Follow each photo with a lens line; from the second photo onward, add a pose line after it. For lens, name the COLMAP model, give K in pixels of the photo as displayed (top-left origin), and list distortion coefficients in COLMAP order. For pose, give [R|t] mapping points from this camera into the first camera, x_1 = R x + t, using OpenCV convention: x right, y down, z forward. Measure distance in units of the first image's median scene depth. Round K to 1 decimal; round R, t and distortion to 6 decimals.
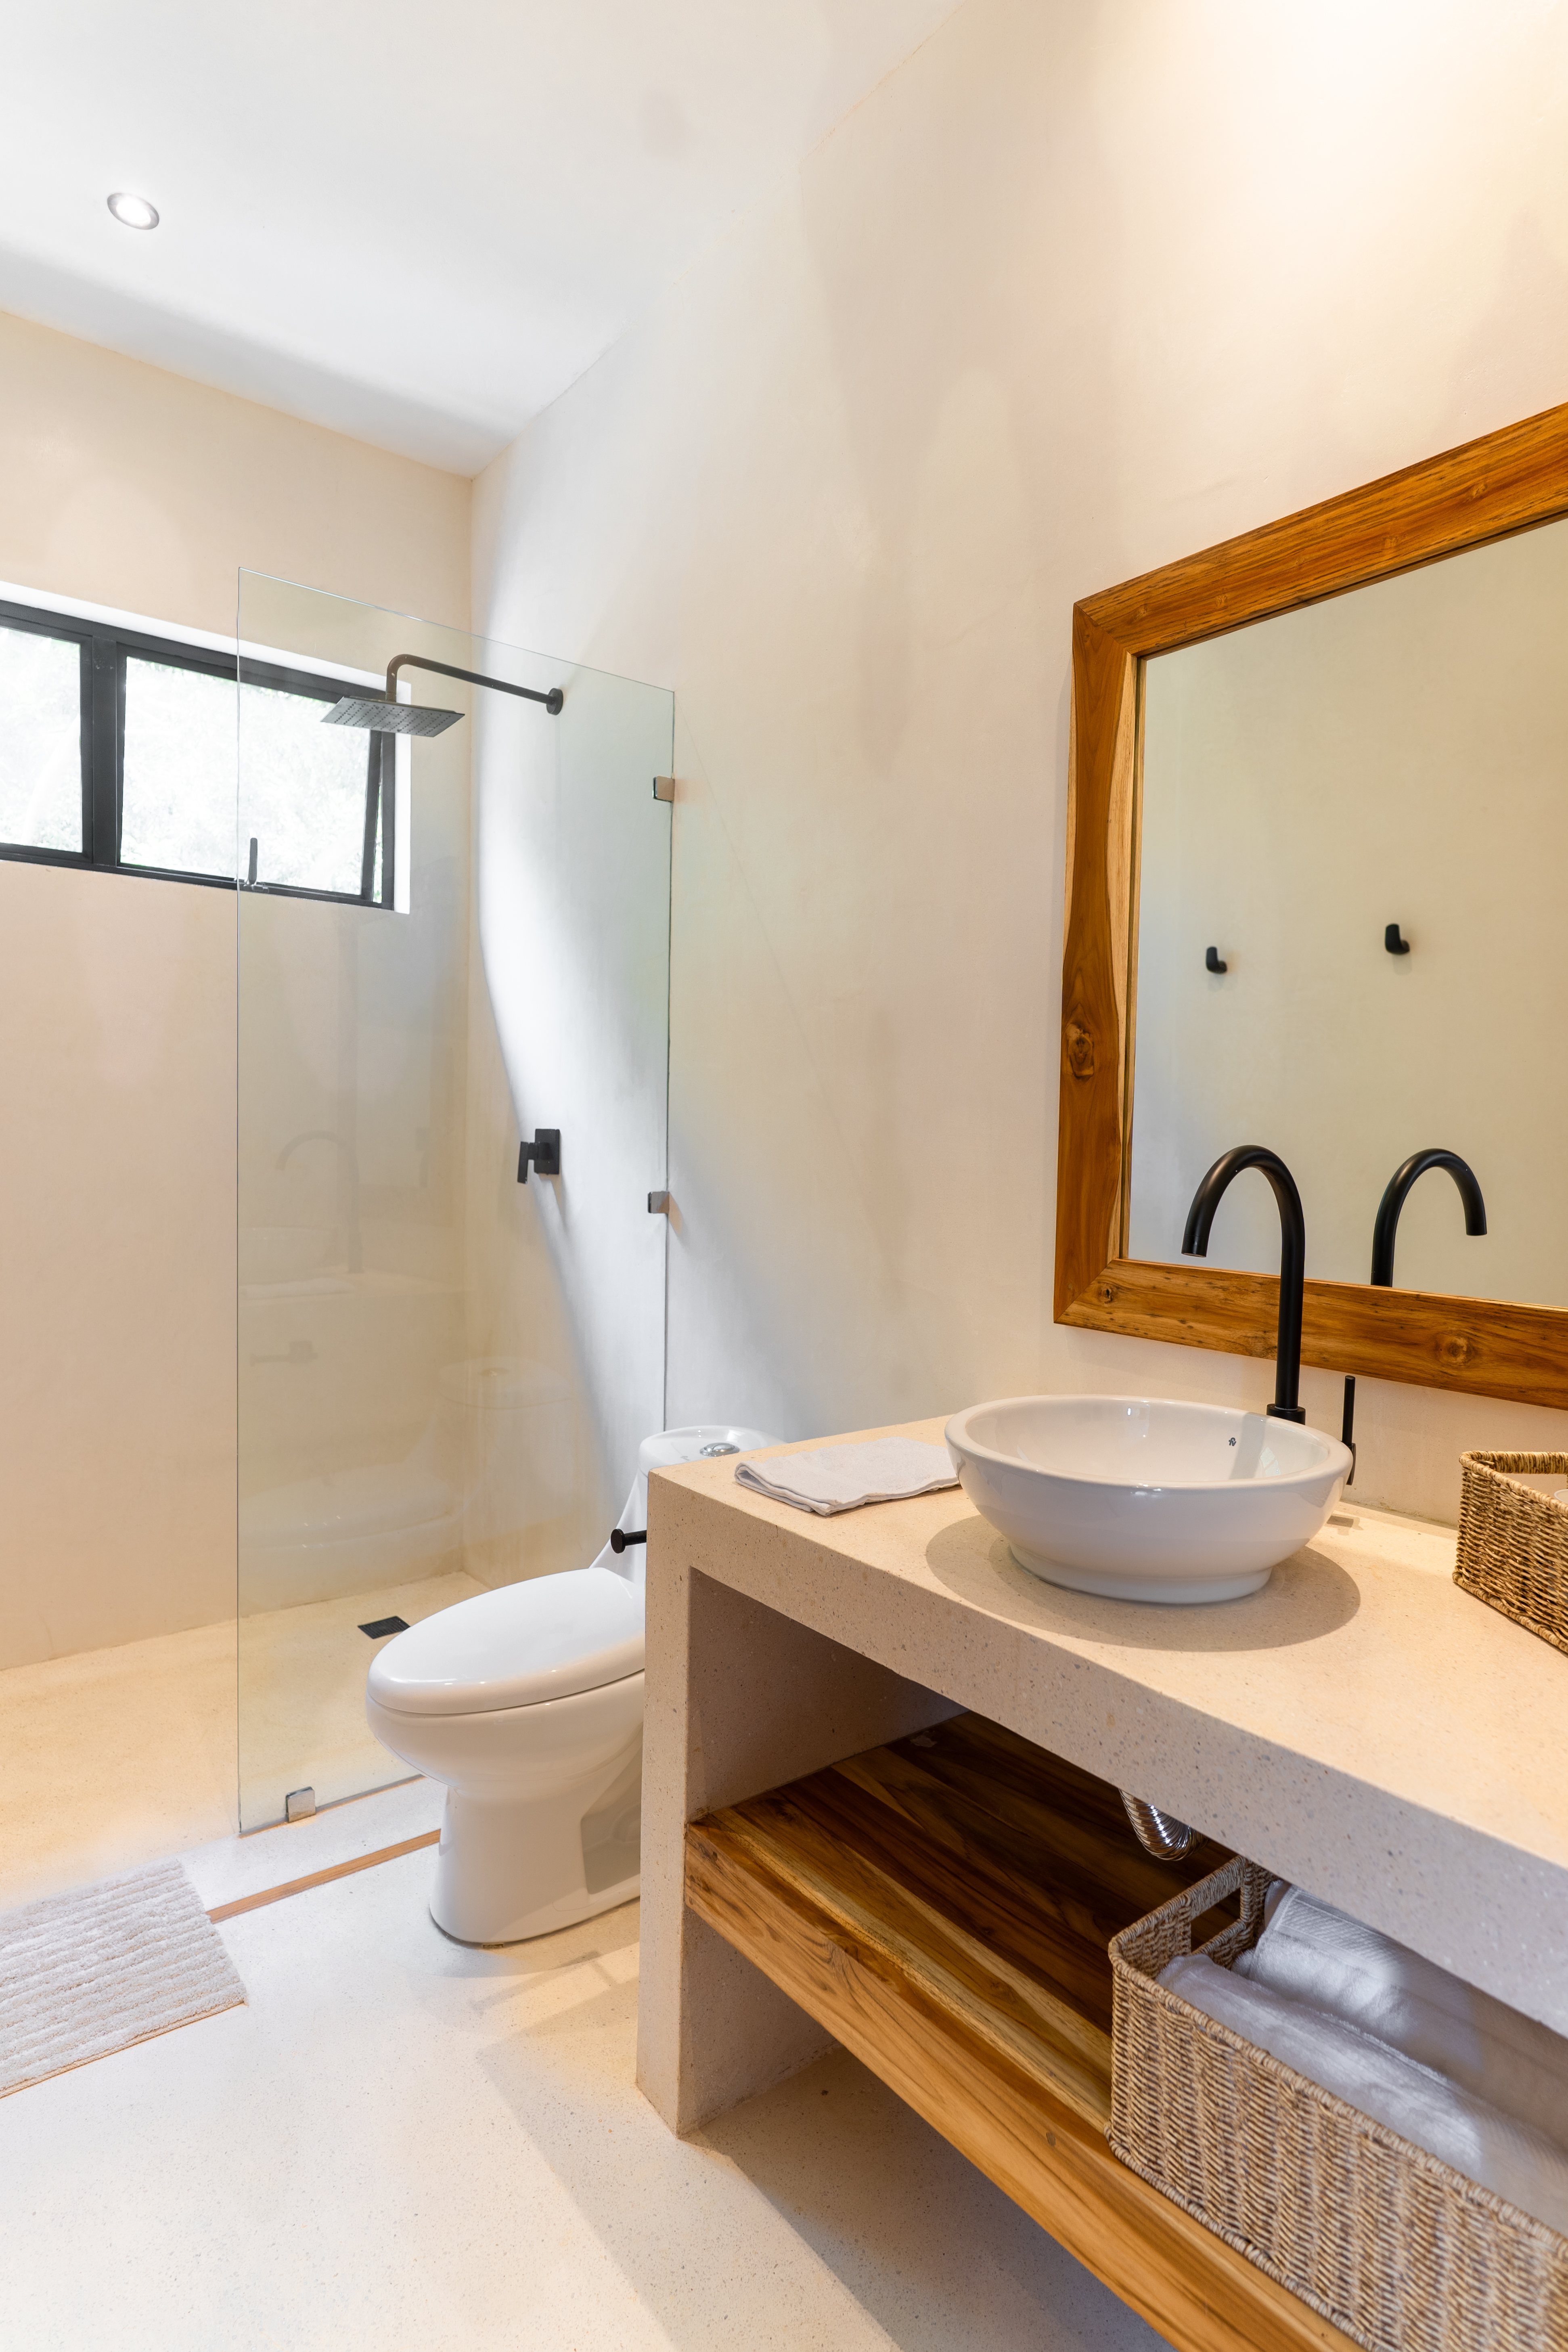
lens RADIAL K [[1246.3, 0, 792.4], [0, 1246.3, 1176.1], [0, 0, 1]] dist [-0.006919, 0.000115]
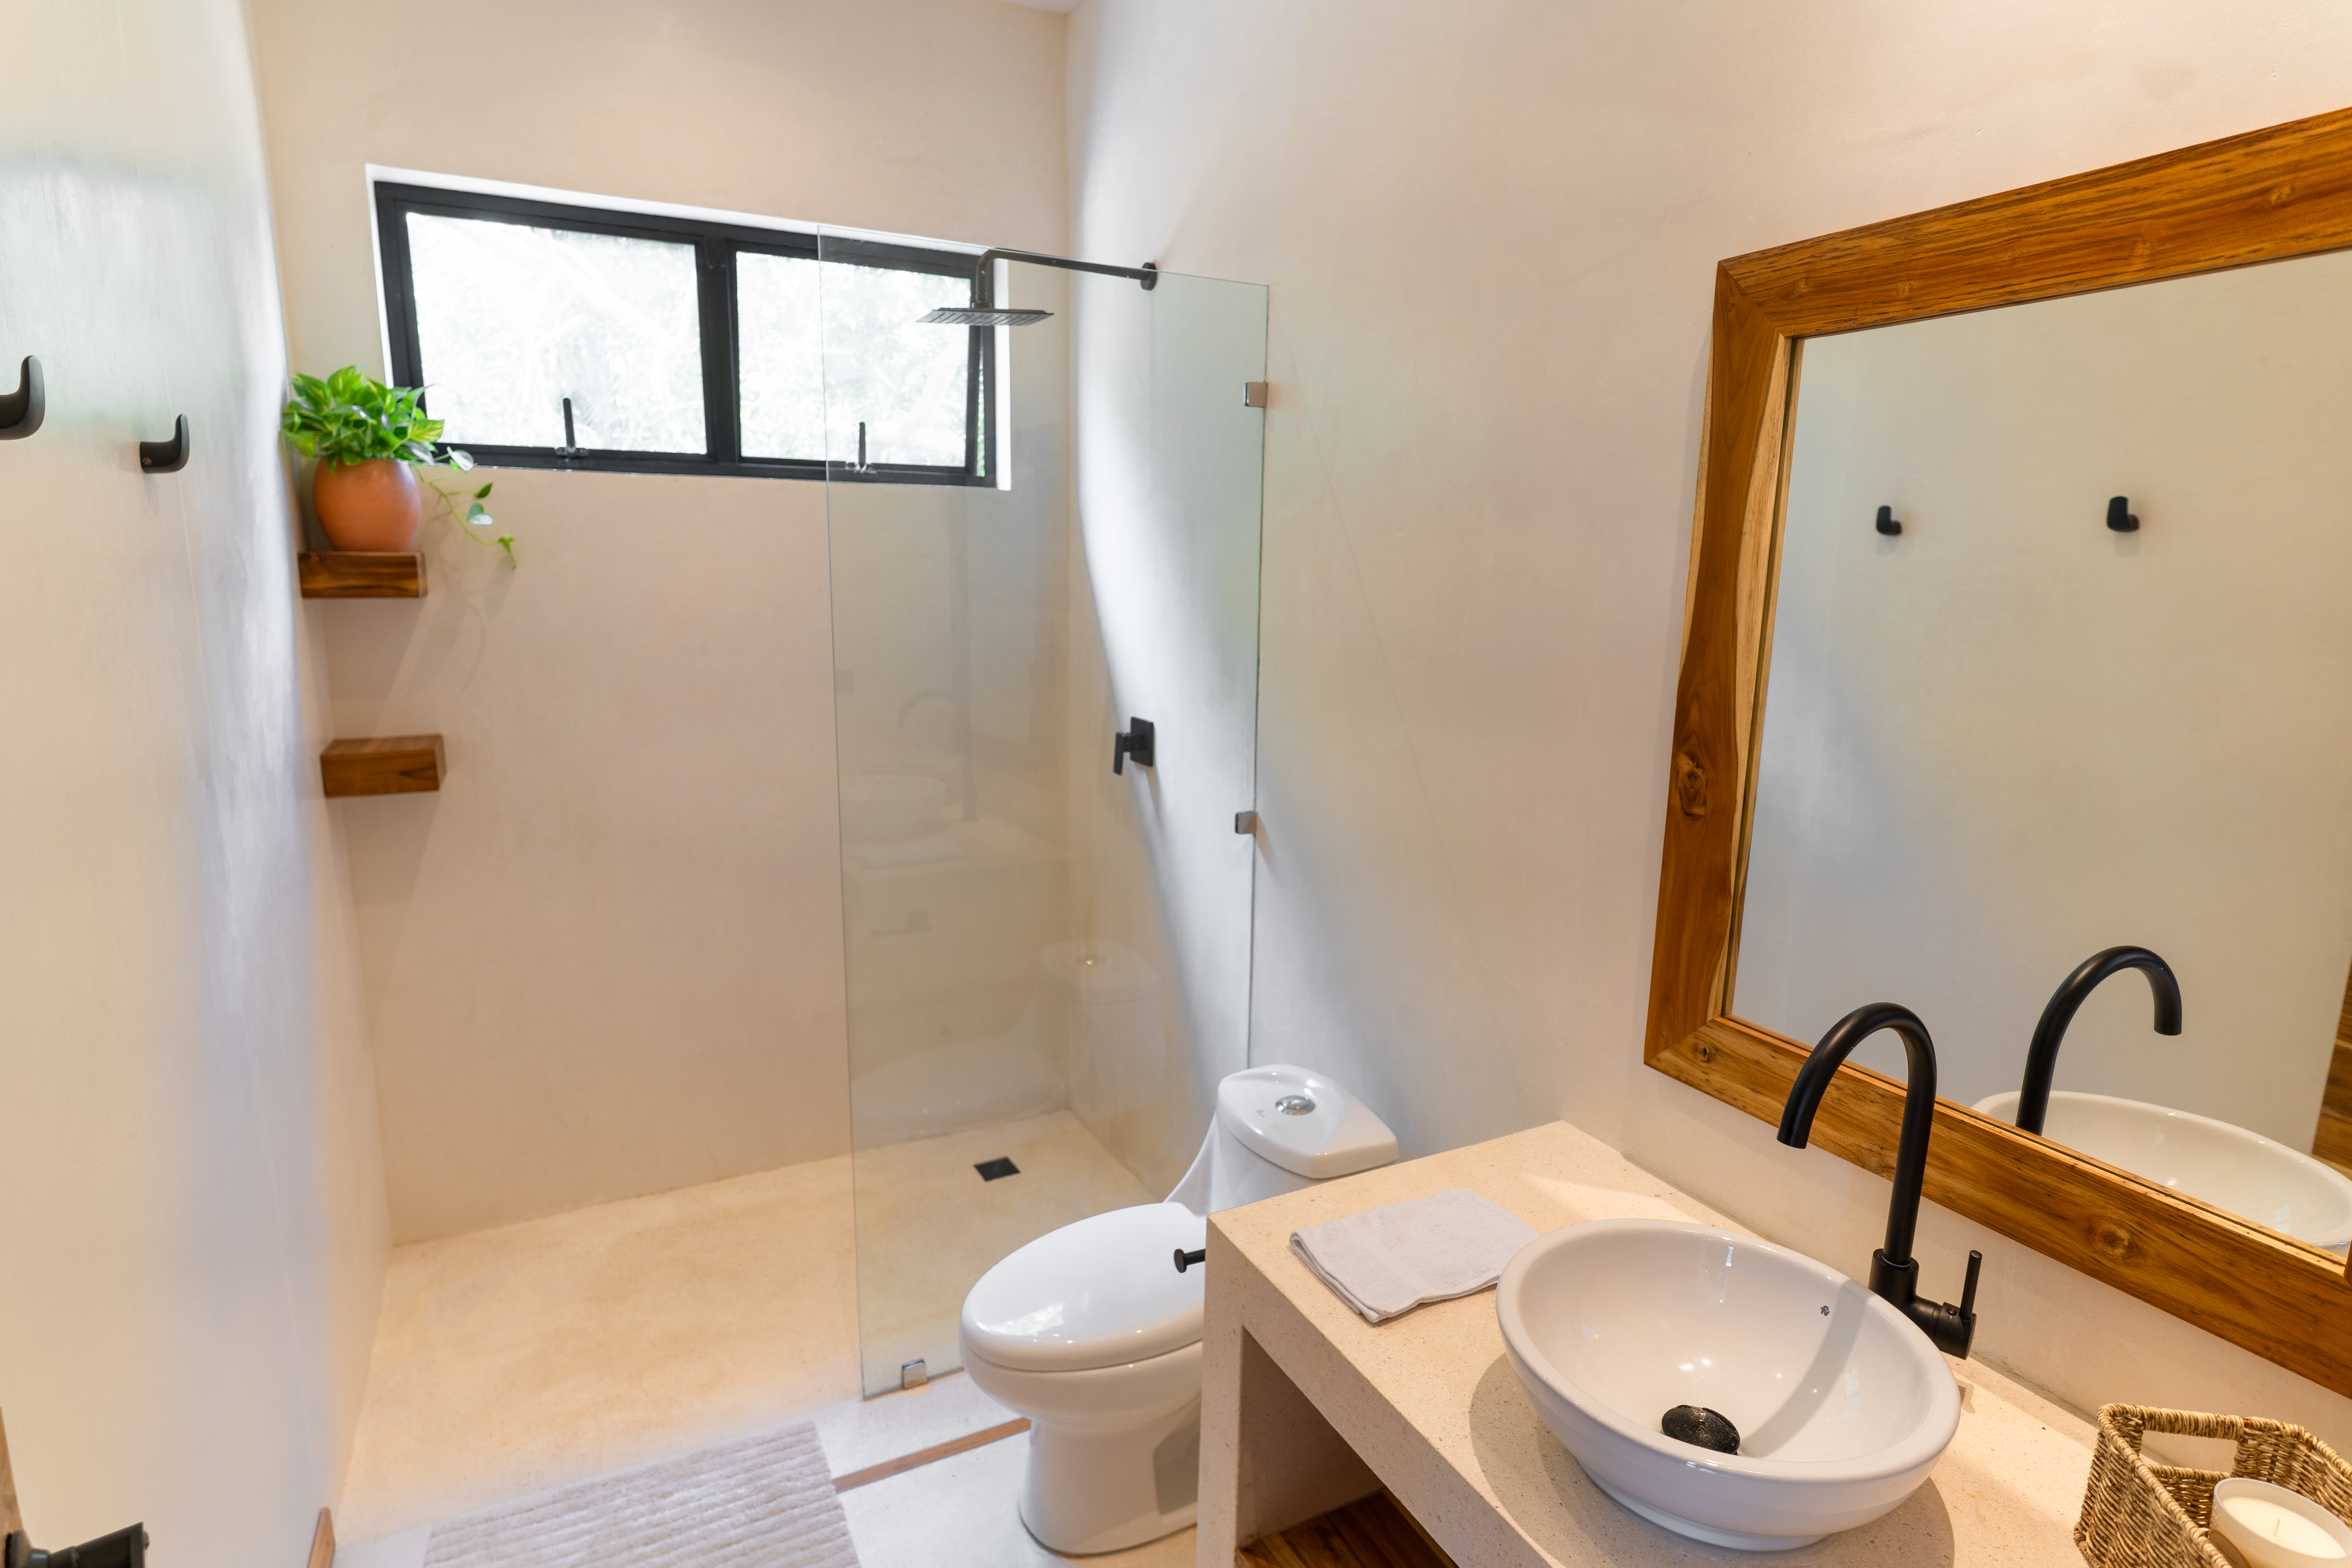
lens RADIAL K [[1225.1, 0, 1164.1], [0, 1225.1, 785.6], [0, 0, 1]] dist [-0.004731, 0.001495]
pose [[0.979408, 0.032271, -0.199295, 0.034242], [-0.002842, 0.989248, 0.146219, -0.229224], [0.201871, -0.142642, 0.968969, 0.066719]]
